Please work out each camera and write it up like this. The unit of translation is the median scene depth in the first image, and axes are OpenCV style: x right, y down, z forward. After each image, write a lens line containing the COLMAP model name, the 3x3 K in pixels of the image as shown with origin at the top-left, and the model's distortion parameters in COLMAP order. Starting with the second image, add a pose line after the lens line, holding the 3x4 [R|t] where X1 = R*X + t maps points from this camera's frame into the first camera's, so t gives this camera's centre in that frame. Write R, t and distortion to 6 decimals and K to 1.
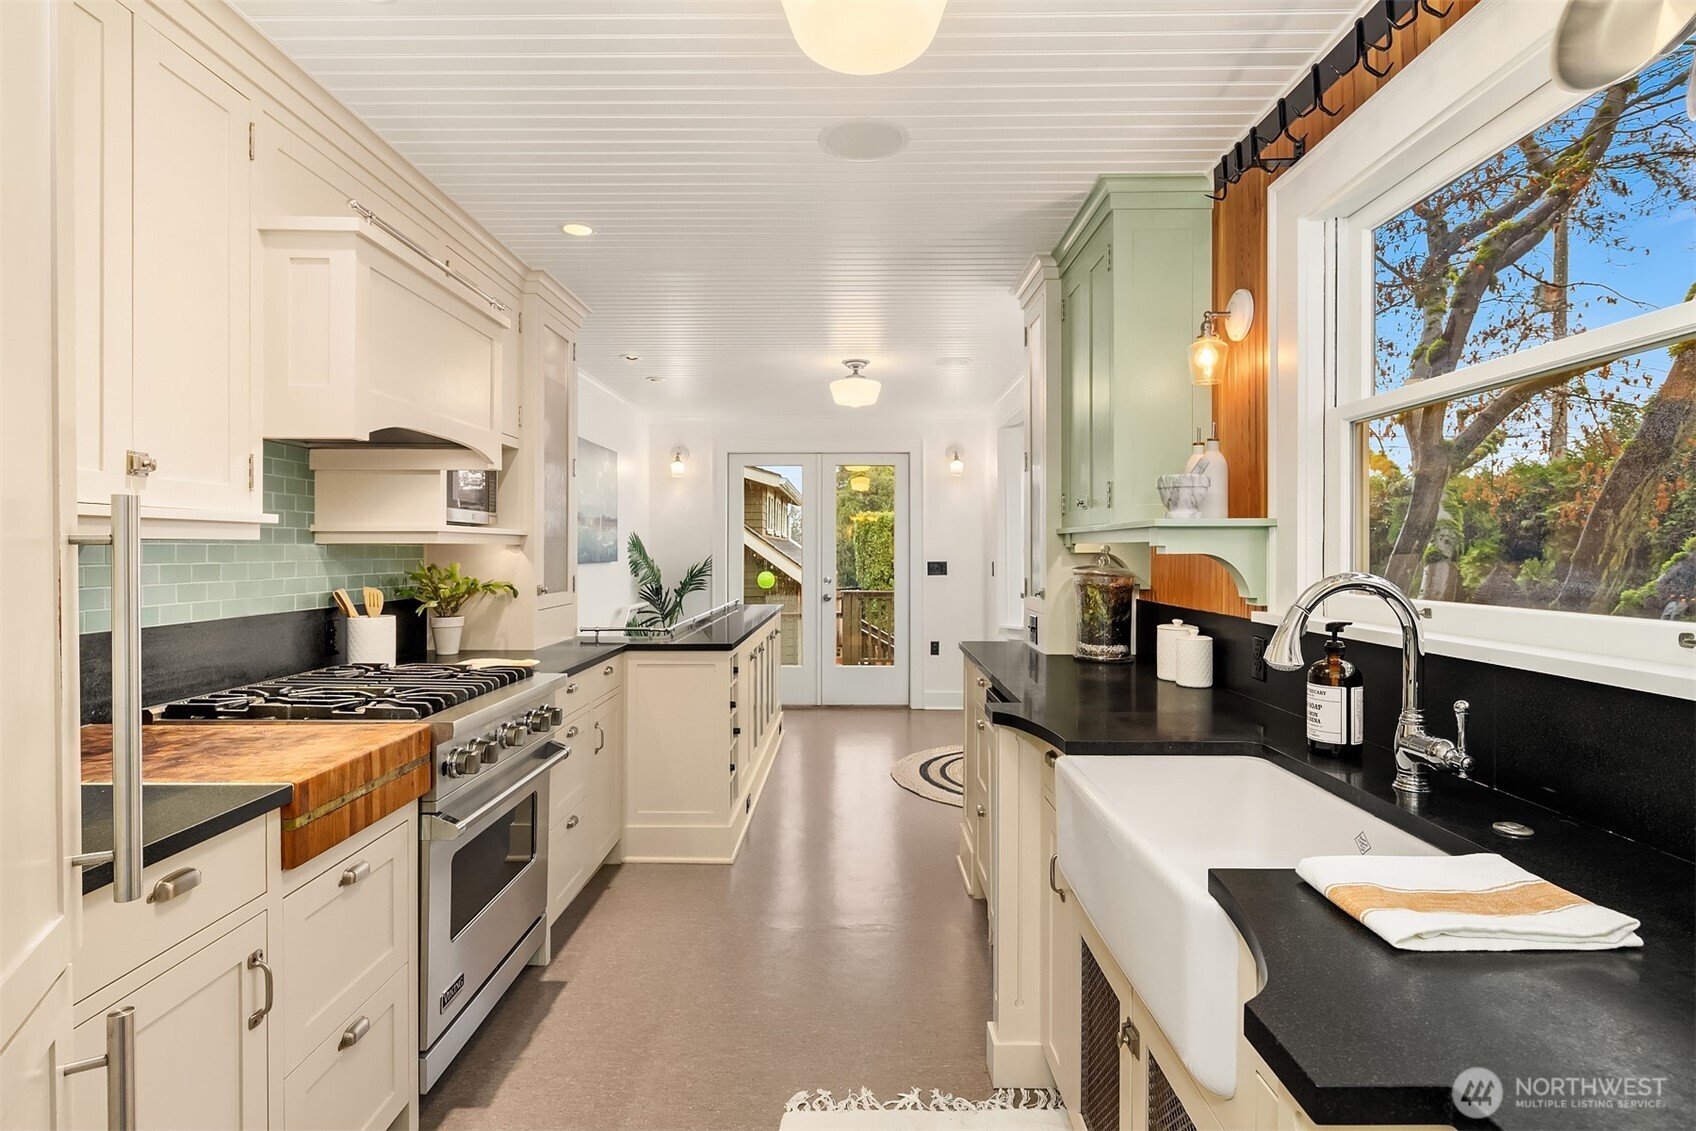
lens RADIAL K [[812.4, 0, 860.9], [0, 812.4, 568.0], [0, 0, 1]] dist [-0.005523, -0.000078]
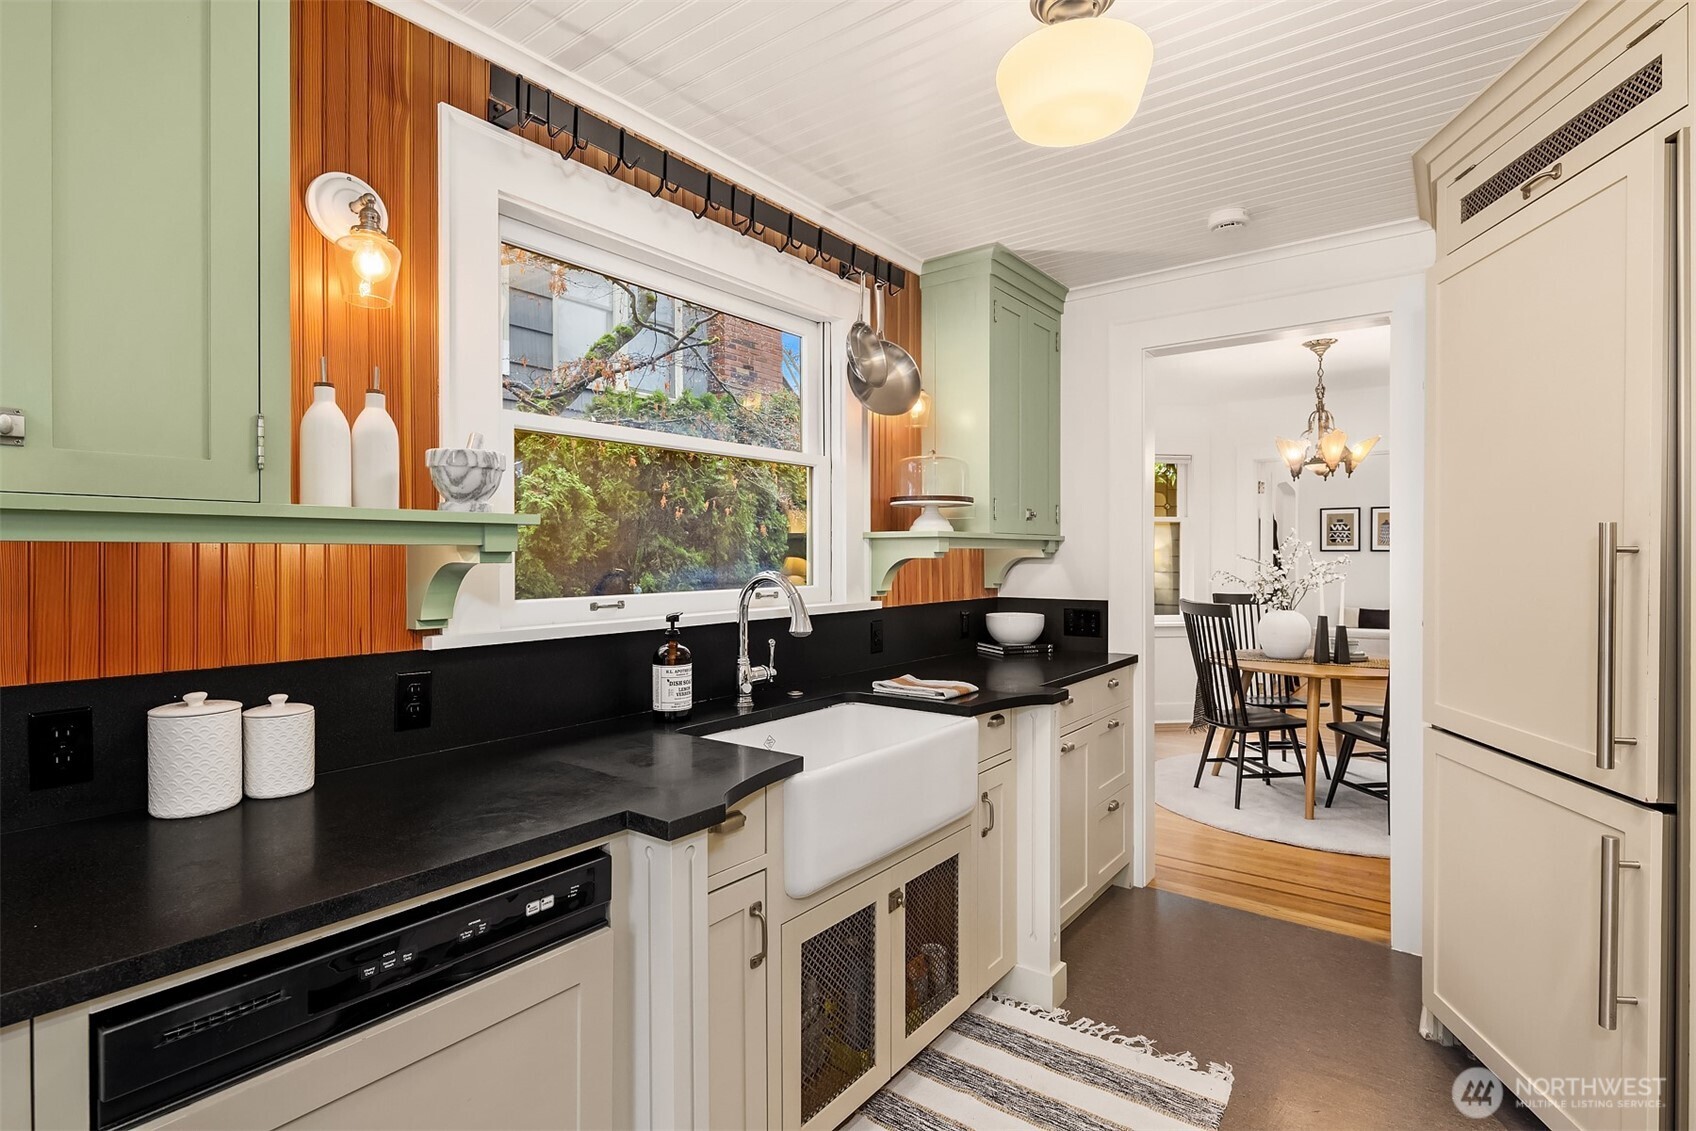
lens RADIAL K [[812.4, 0, 860.9], [0, 812.4, 568.0], [0, 0, 1]] dist [-0.005523, -0.000078]
pose [[-0.805390, -0.003547, 0.592734, -0.488200], [0.003020, 0.999945, 0.010087, -0.021817], [-0.592737, 0.009915, -0.805335, 2.182942]]
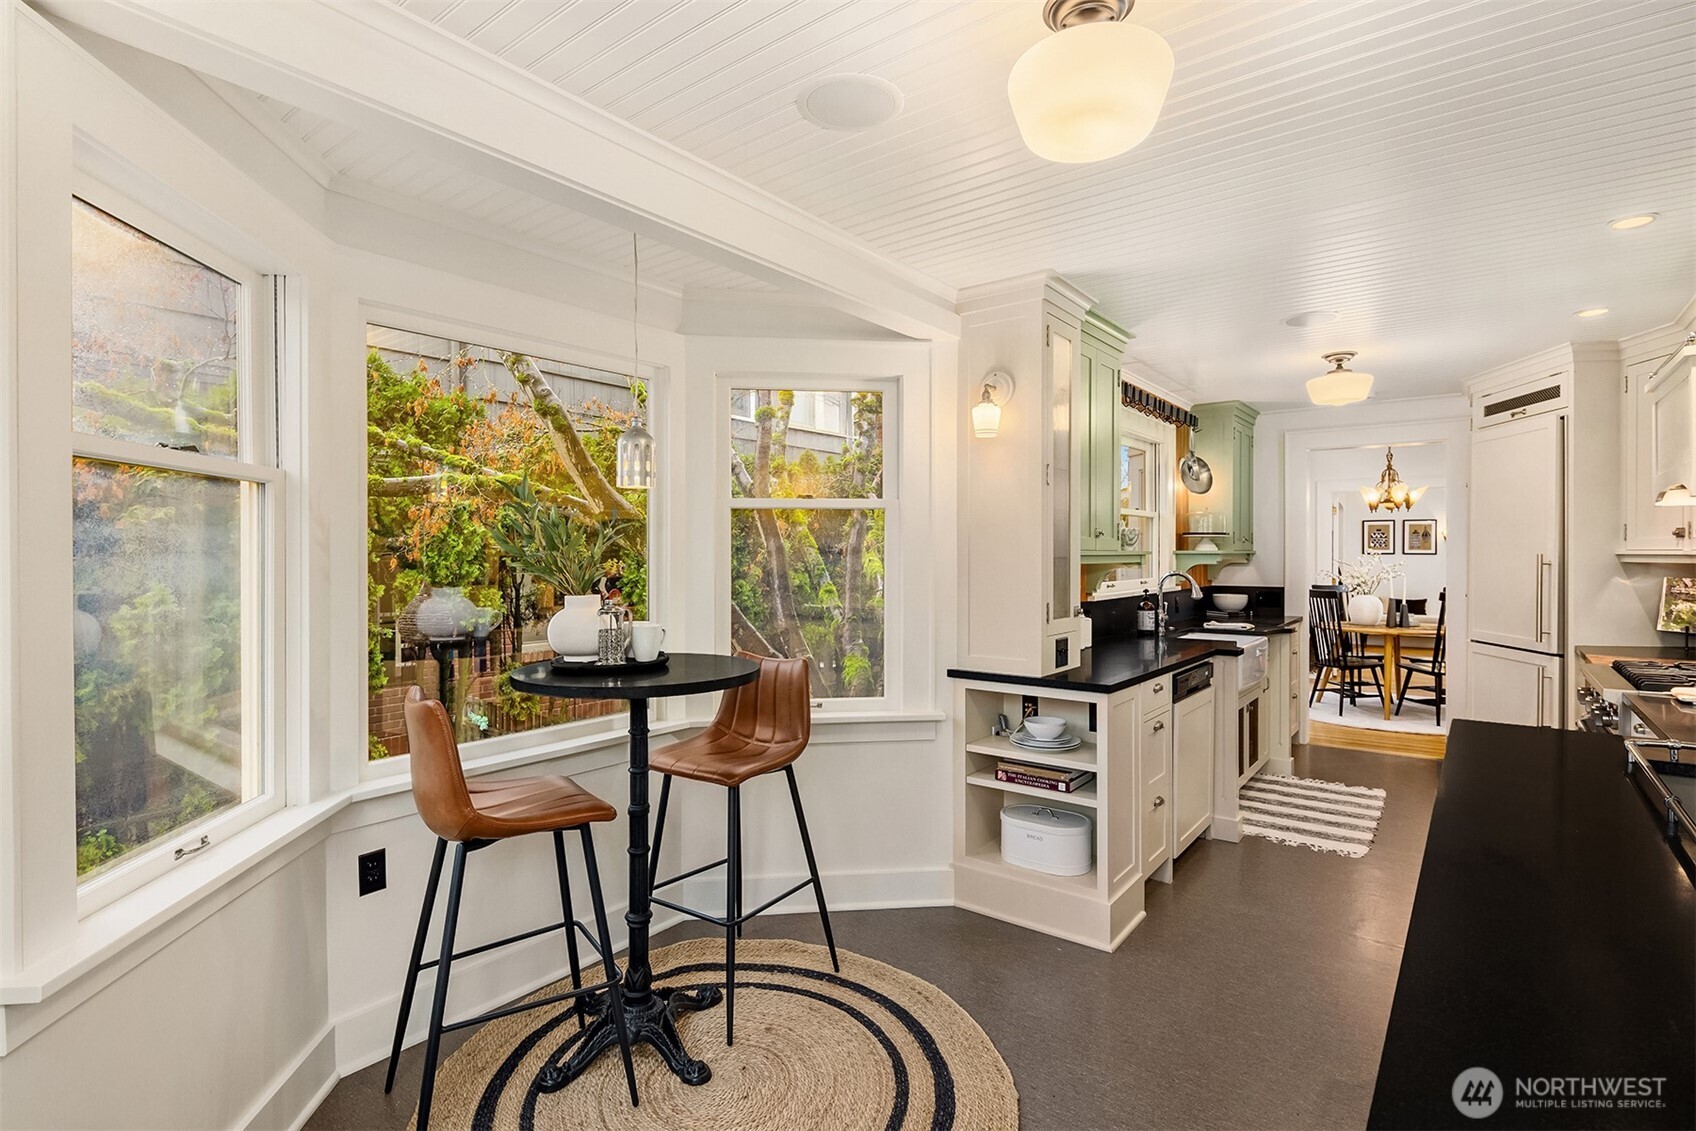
lens RADIAL K [[823.1, 0, 848.0], [0, 823.1, 565.5], [0, 0, 1]] dist [-0.000354, 0.000081]
pose [[-0.800414, -0.003860, 0.599435, -0.422874], [0.003122, 0.999939, 0.010608, -0.069450], [-0.599439, 0.010362, -0.800353, 4.902505]]
